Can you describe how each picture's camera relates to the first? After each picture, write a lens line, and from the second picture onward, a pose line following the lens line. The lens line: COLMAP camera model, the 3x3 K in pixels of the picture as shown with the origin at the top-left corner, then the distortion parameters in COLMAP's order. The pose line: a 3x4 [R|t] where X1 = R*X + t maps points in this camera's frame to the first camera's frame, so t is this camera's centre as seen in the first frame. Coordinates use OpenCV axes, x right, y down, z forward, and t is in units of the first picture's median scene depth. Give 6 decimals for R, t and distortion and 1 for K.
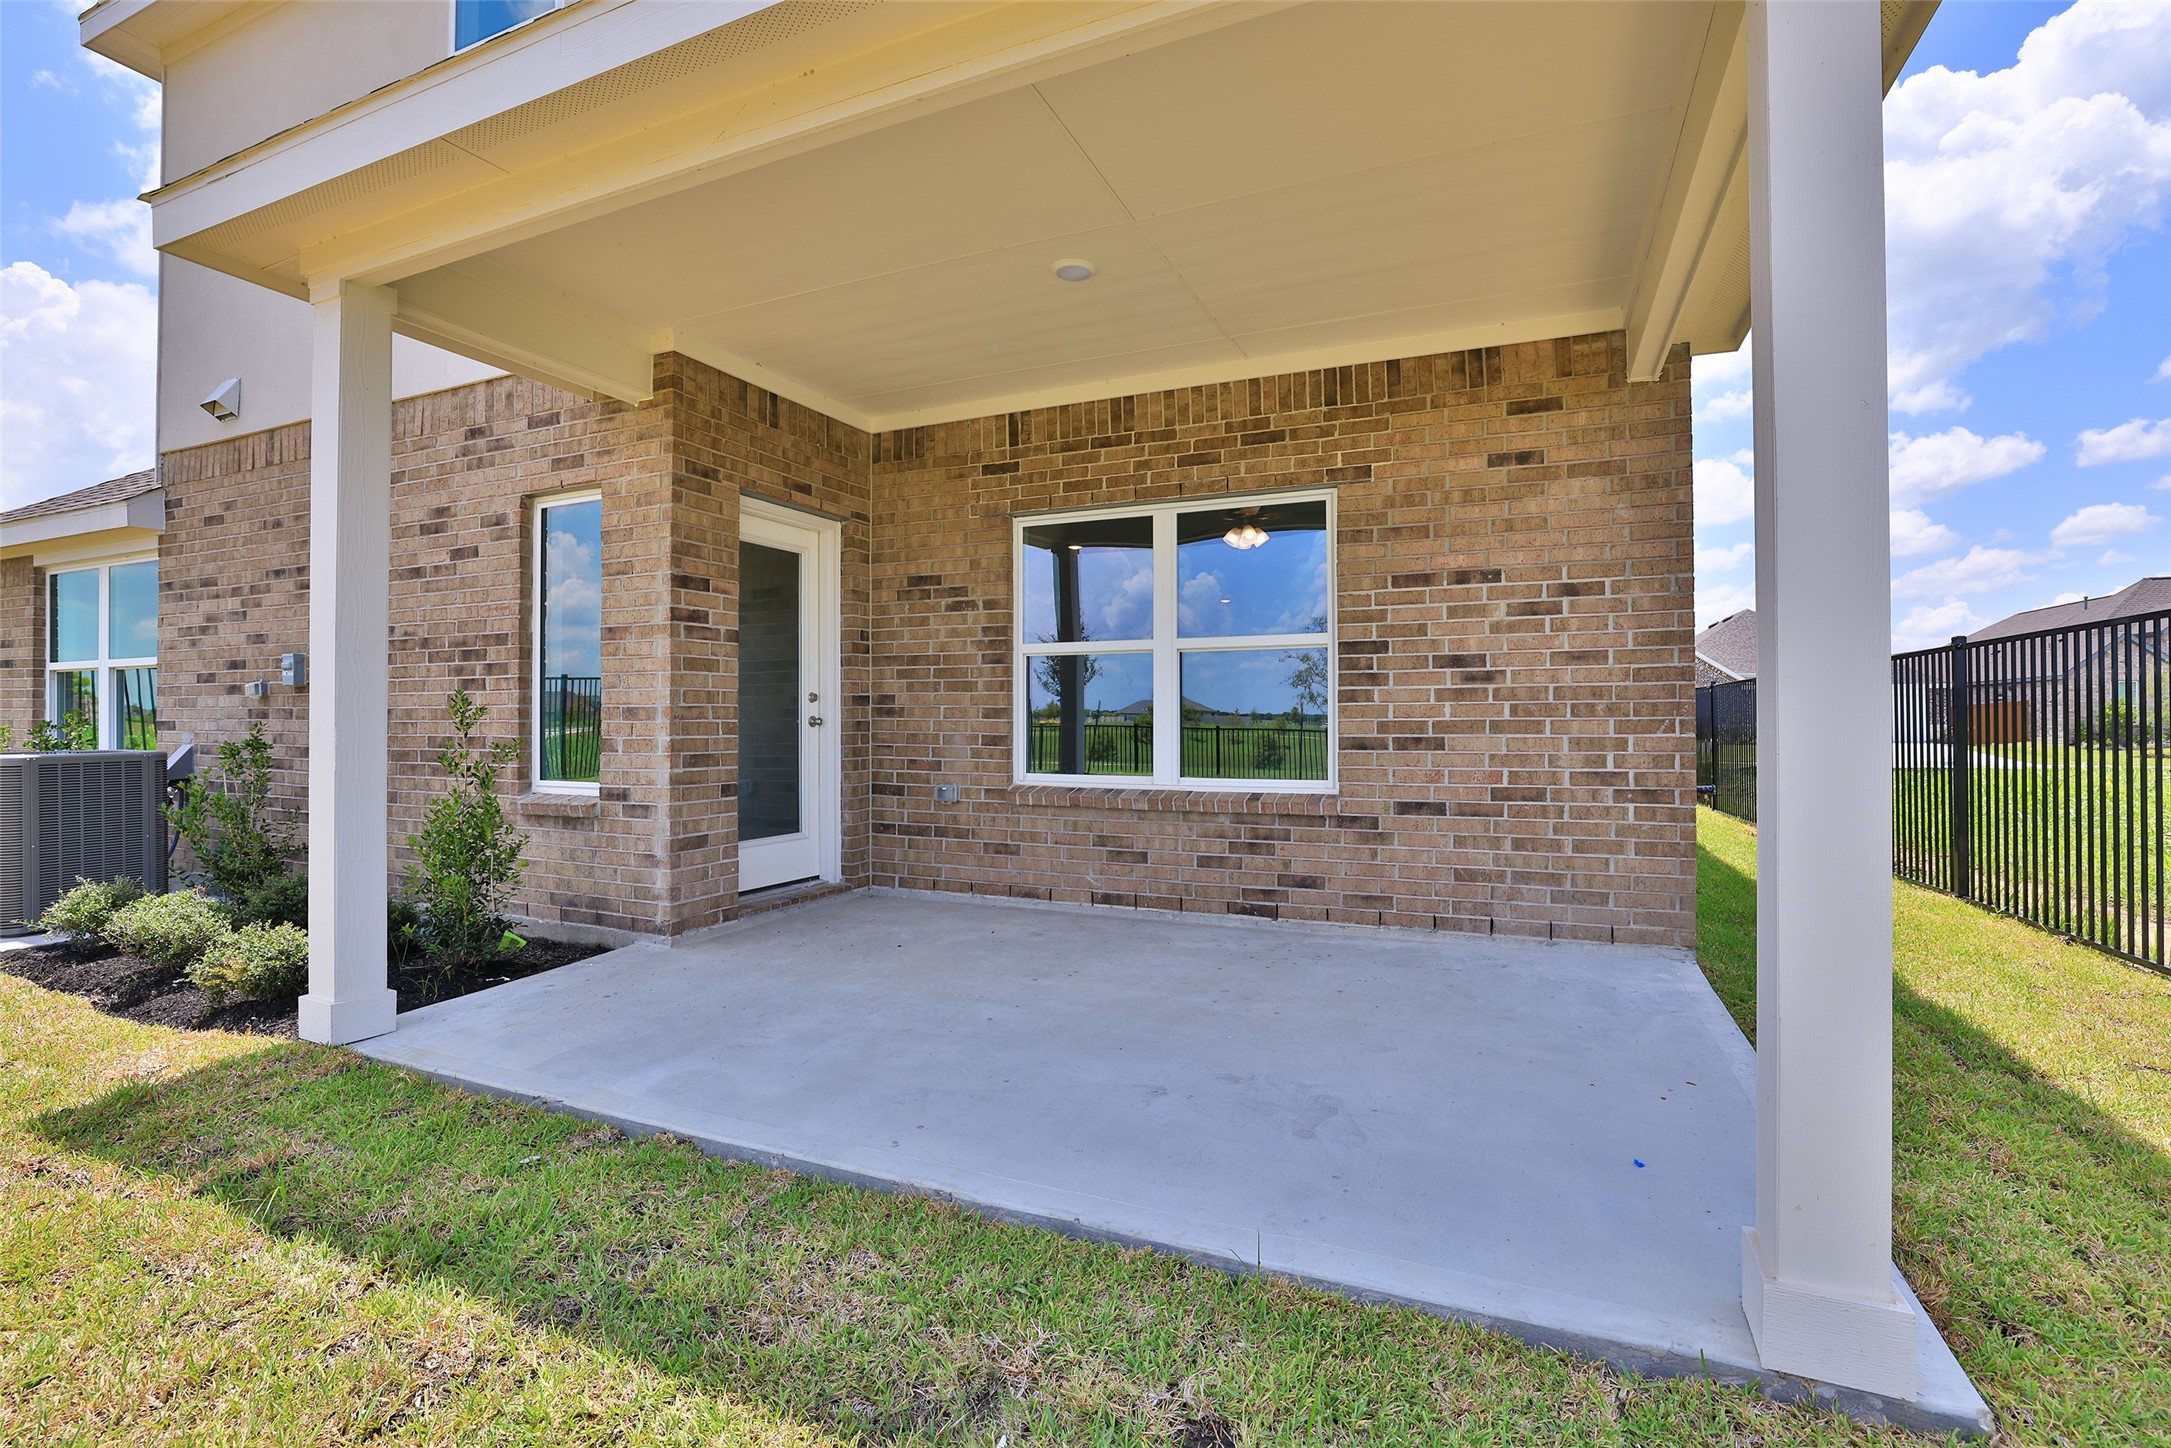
lens RADIAL K [[1003.8, 0, 1078.9], [0, 1003.8, 713.0], [0, 0, 1]] dist [-0.021059, 0.000243]
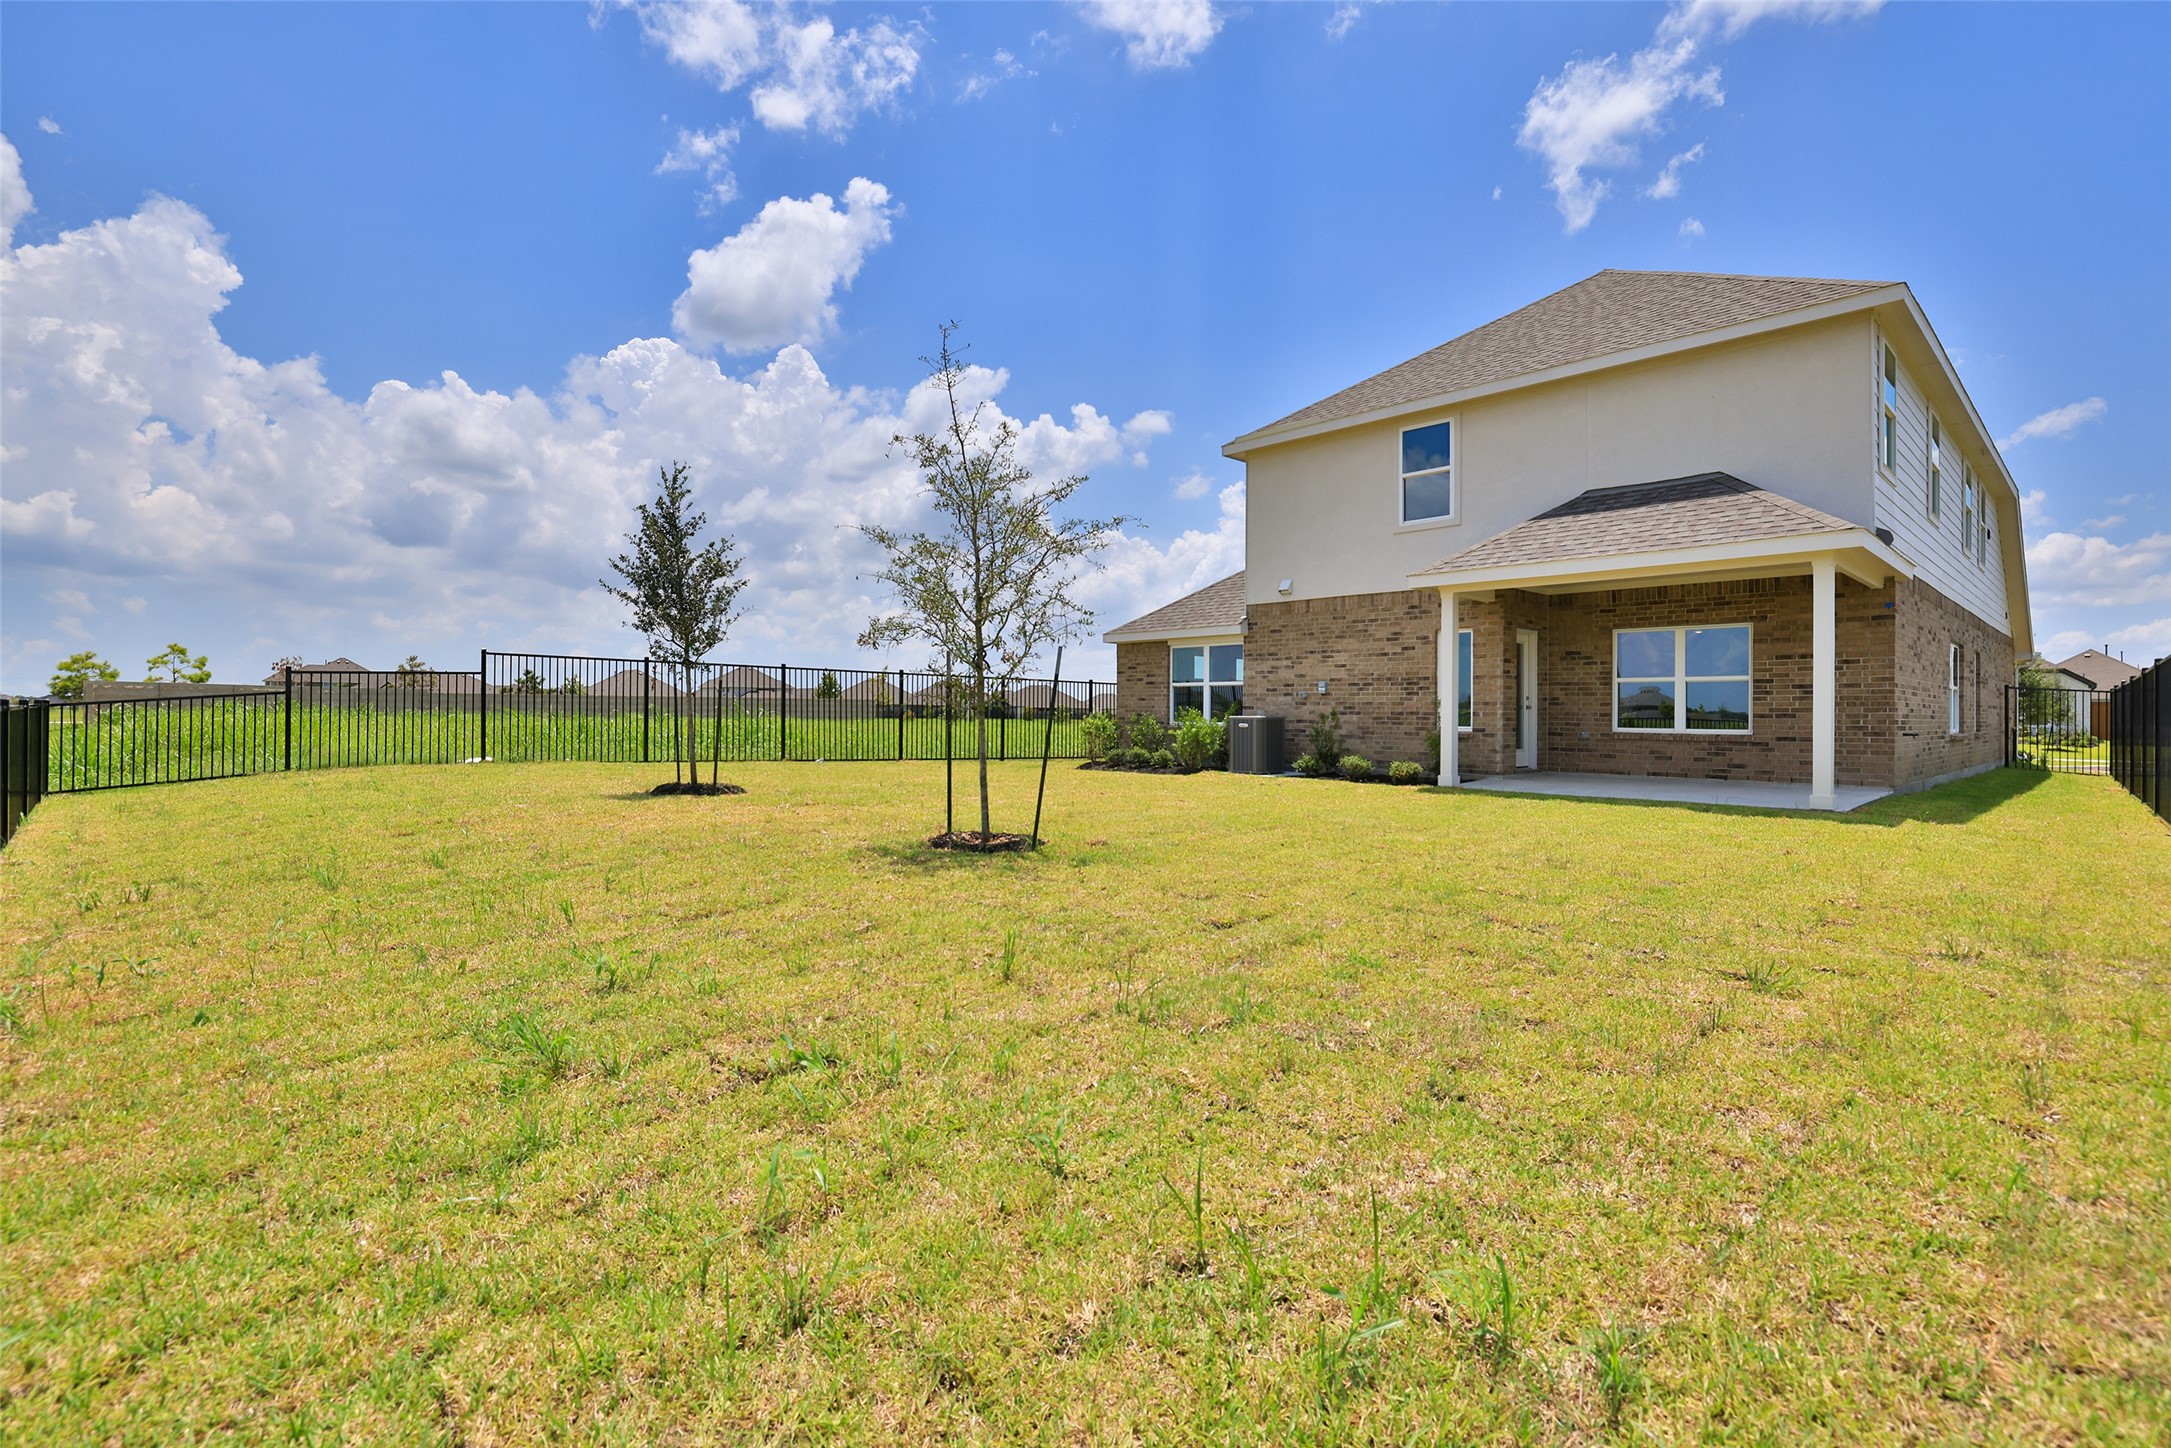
lens RADIAL K [[1003.8, 0, 1098.9], [0, 1003.8, 711.6], [0, 0, 1]] dist [-0.021059, 0.000243]
pose [[0.928544, 0.008367, -0.371129, -0.362263], [-0.007330, 0.999964, 0.004205, 0.018280], [0.371151, -0.001184, 0.928572, -2.020249]]
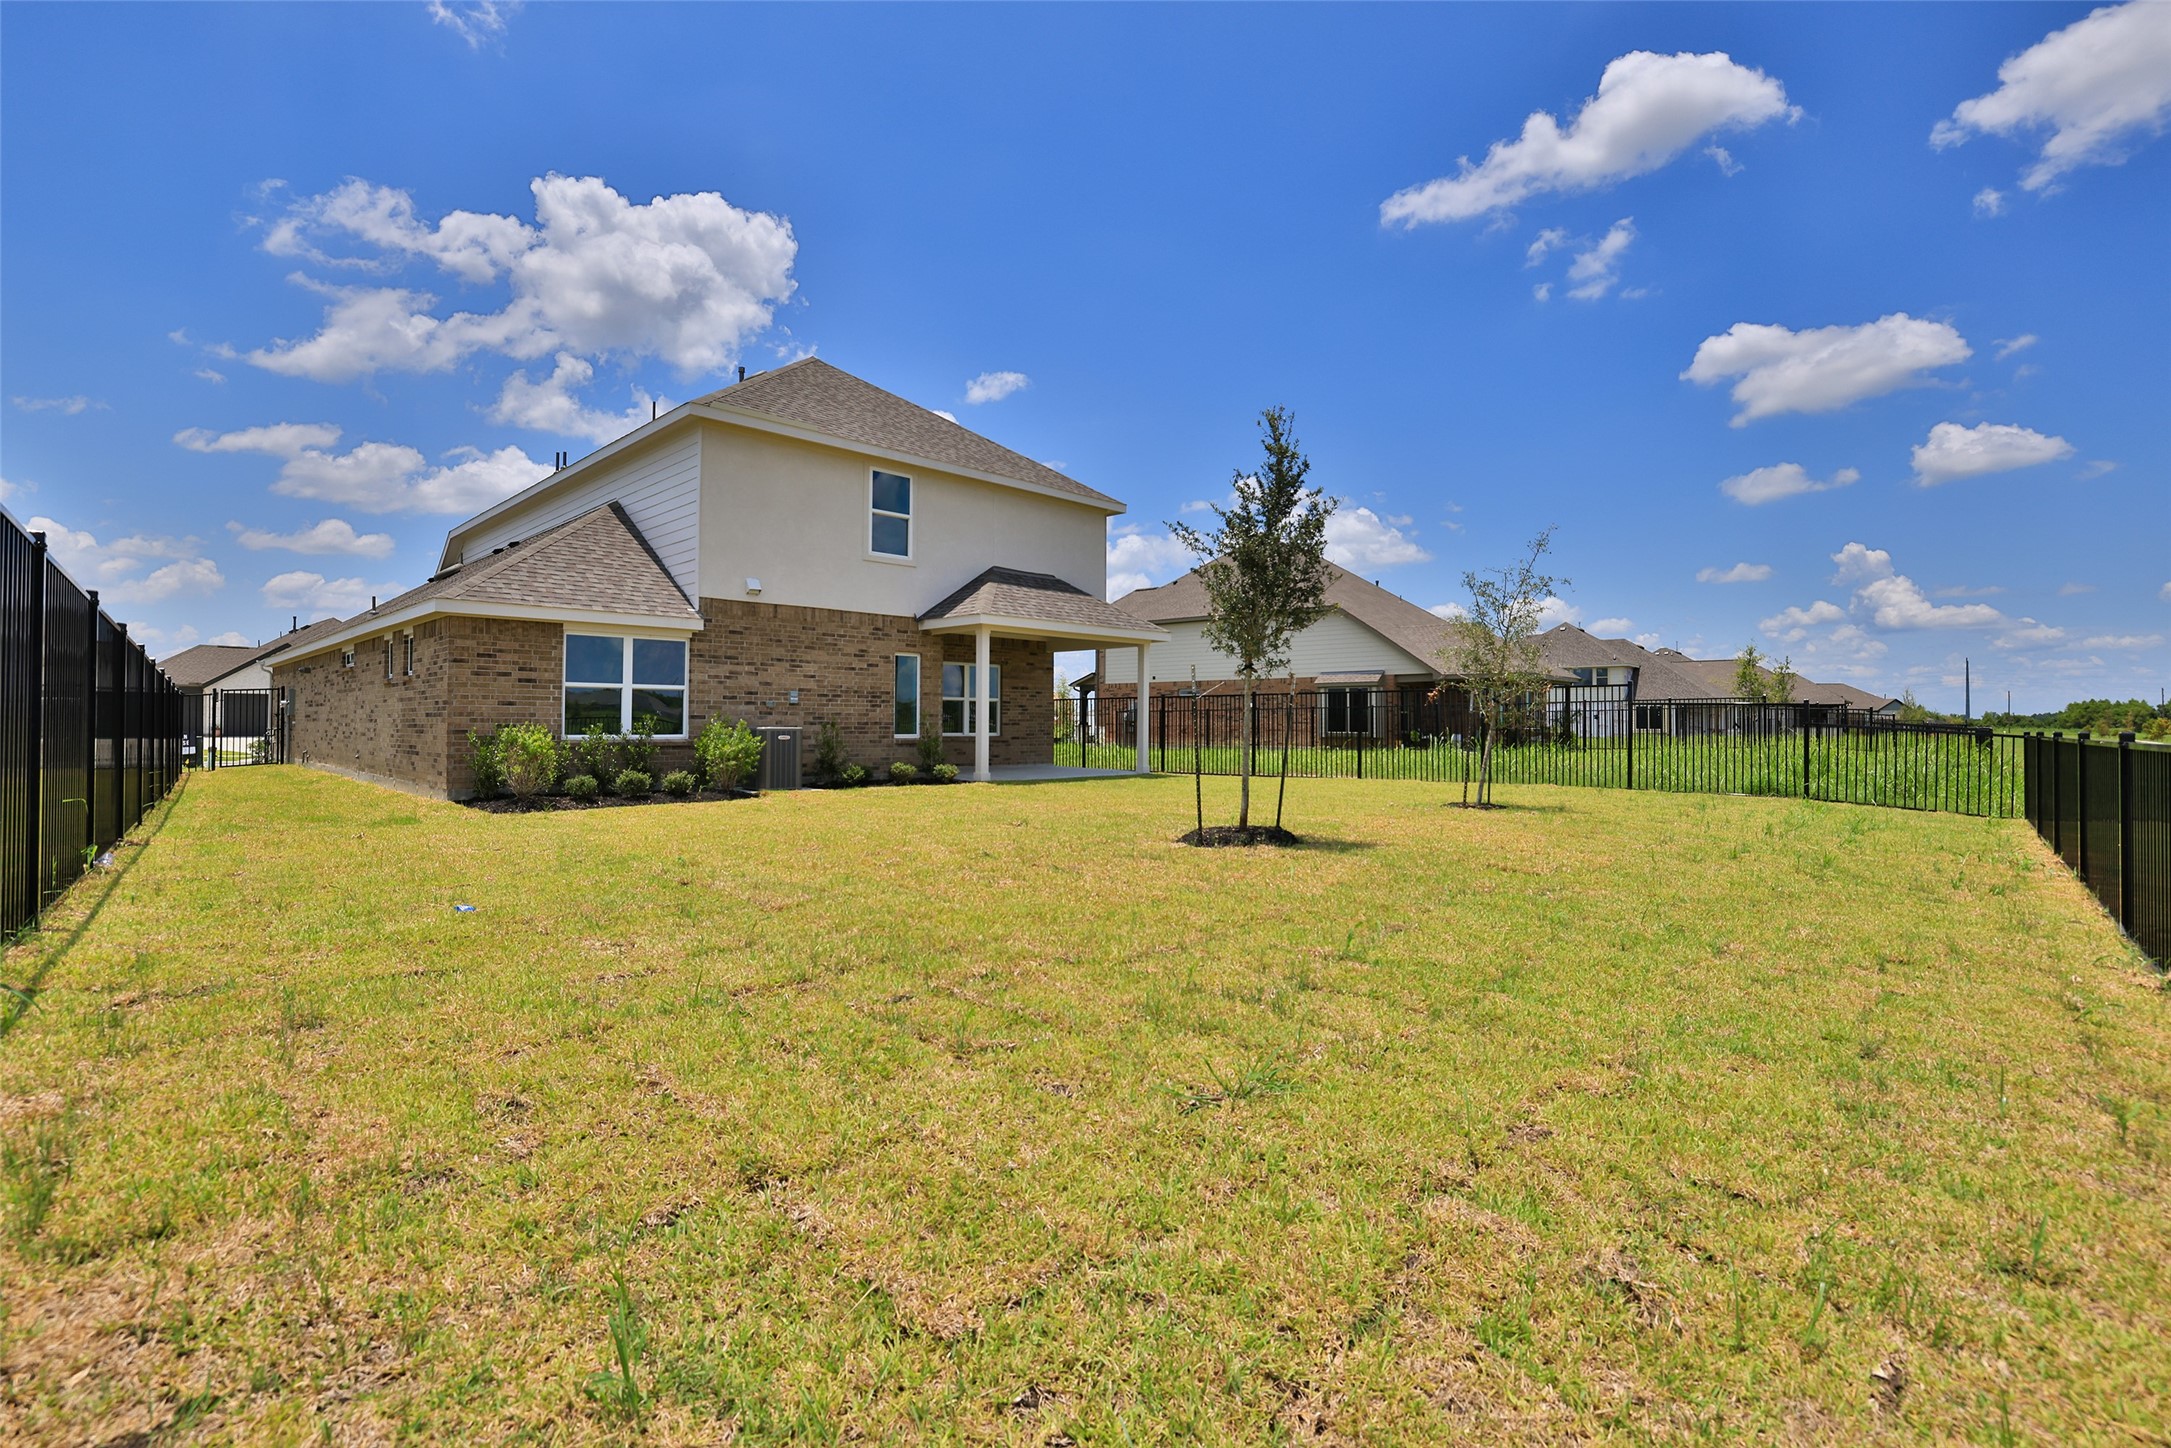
lens RADIAL K [[1003.8, 0, 1079.4], [0, 1003.8, 718.6], [0, 0, 1]] dist [-0.021059, 0.000243]
pose [[0.349736, 0.008397, 0.936811, -3.395100], [-0.009437, 0.999941, -0.005440, 0.025302], [-0.936801, -0.006938, 0.349794, -0.770688]]
